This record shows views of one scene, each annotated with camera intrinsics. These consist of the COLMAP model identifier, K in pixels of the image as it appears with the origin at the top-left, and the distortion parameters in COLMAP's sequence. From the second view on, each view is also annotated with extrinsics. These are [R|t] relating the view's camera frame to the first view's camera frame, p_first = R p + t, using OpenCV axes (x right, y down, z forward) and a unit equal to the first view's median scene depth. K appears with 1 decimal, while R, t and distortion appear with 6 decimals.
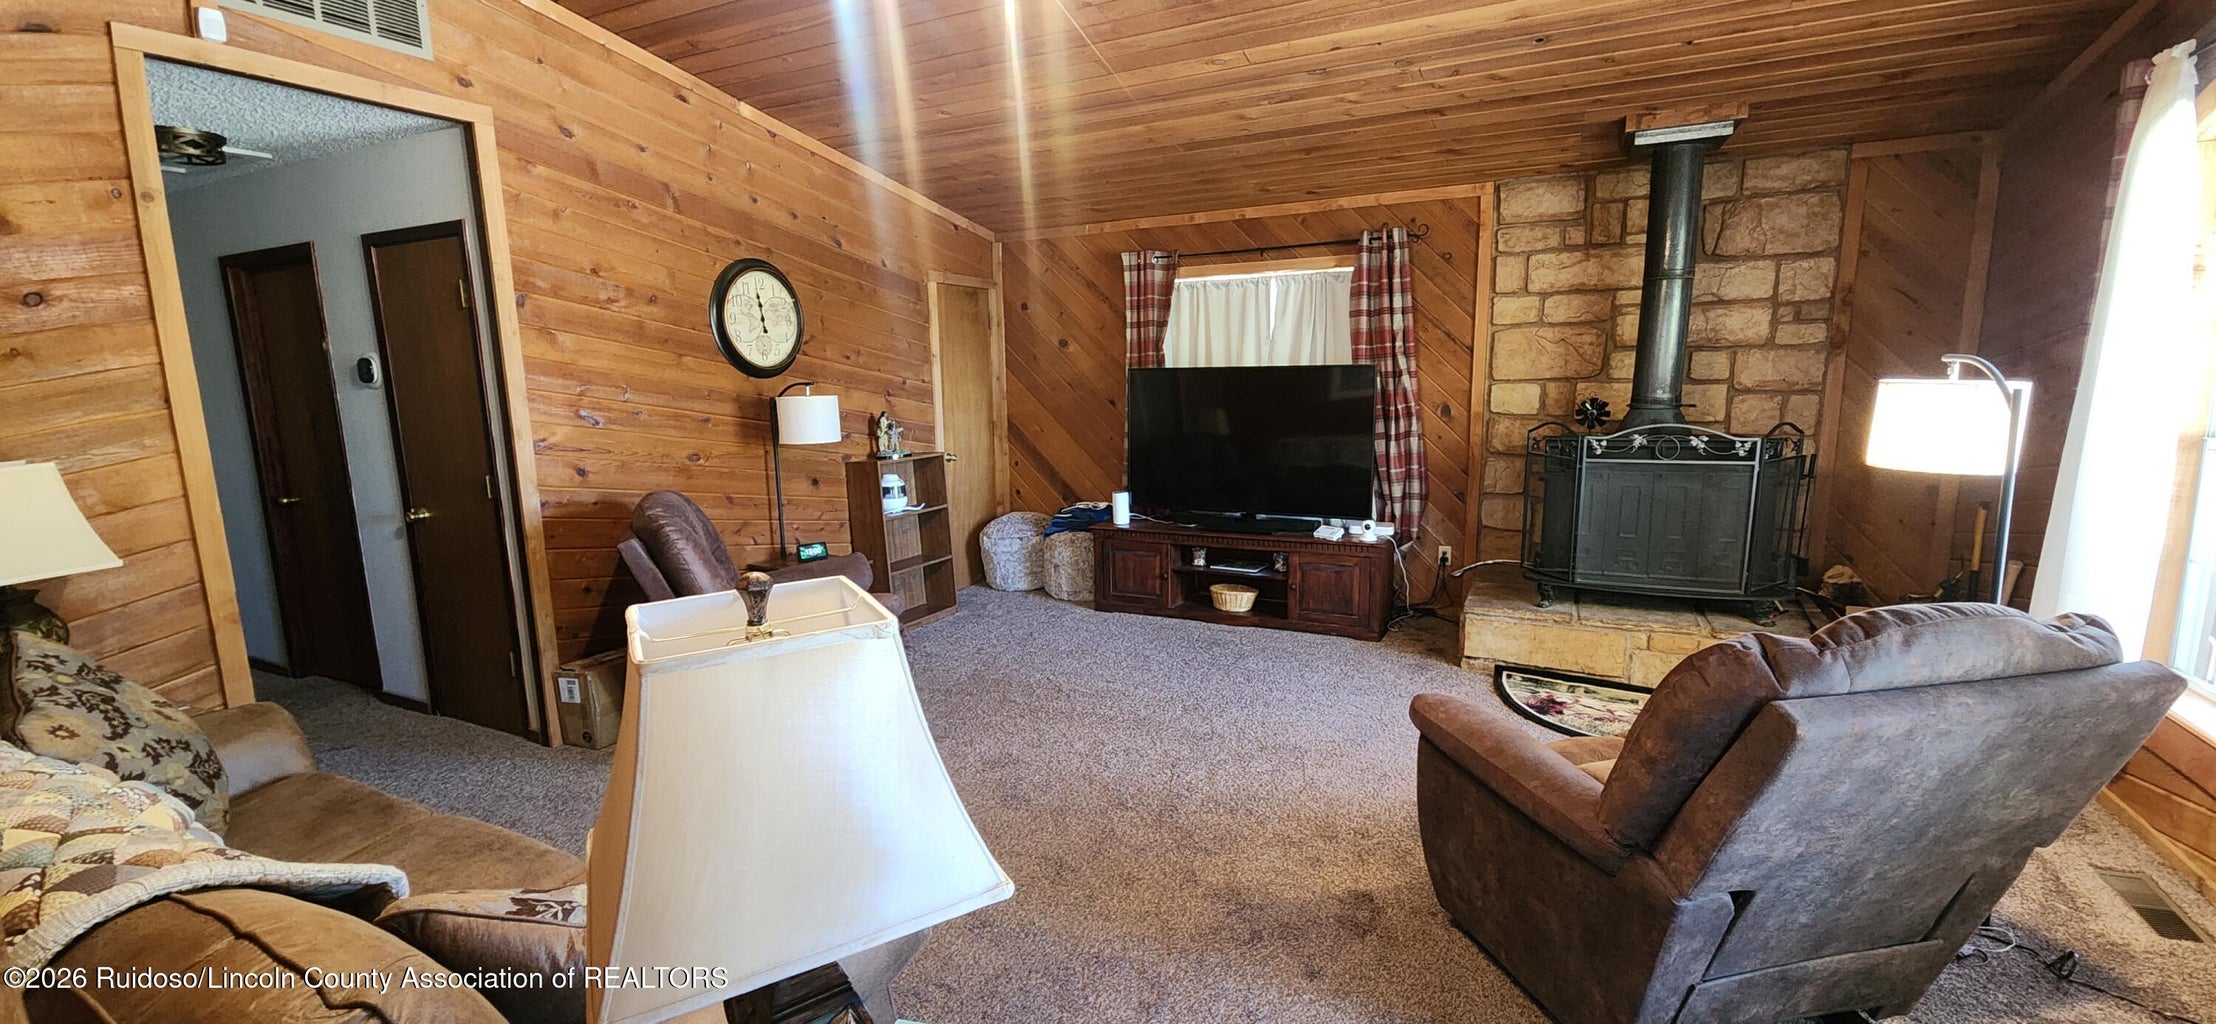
lens RADIAL K [[899.9, 0, 1108.6], [0, 899.9, 517.8], [0, 0, 1]] dist [0.014561, -0.013001]
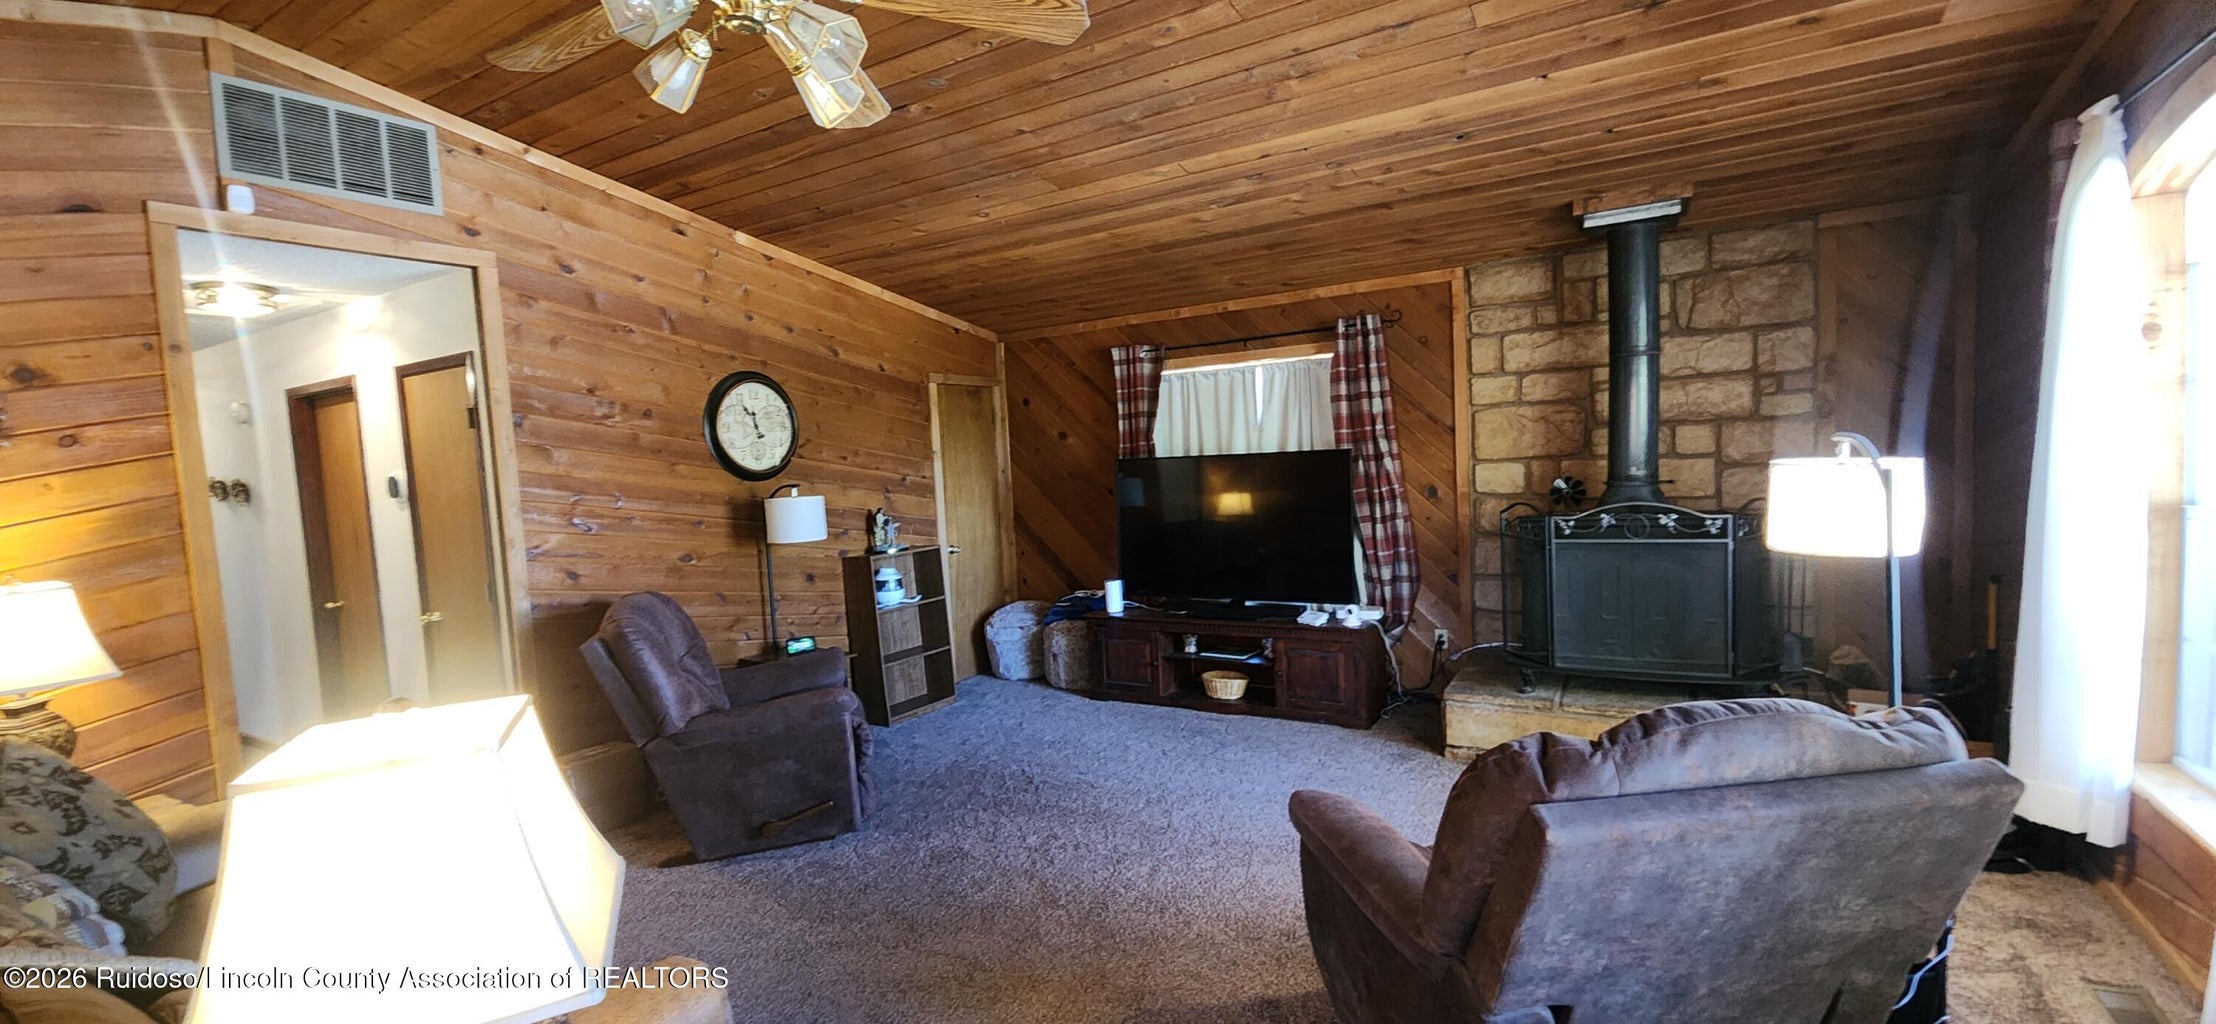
lens RADIAL K [[899.9, 0, 1108.6], [0, 899.9, 517.8], [0, 0, 1]] dist [0.014561, -0.013001]
pose [[0.996362, -0.026492, -0.081001, 0.118735], [0.019123, 0.995719, -0.090434, -0.008883], [0.083050, 0.088556, 0.992603, -0.013126]]
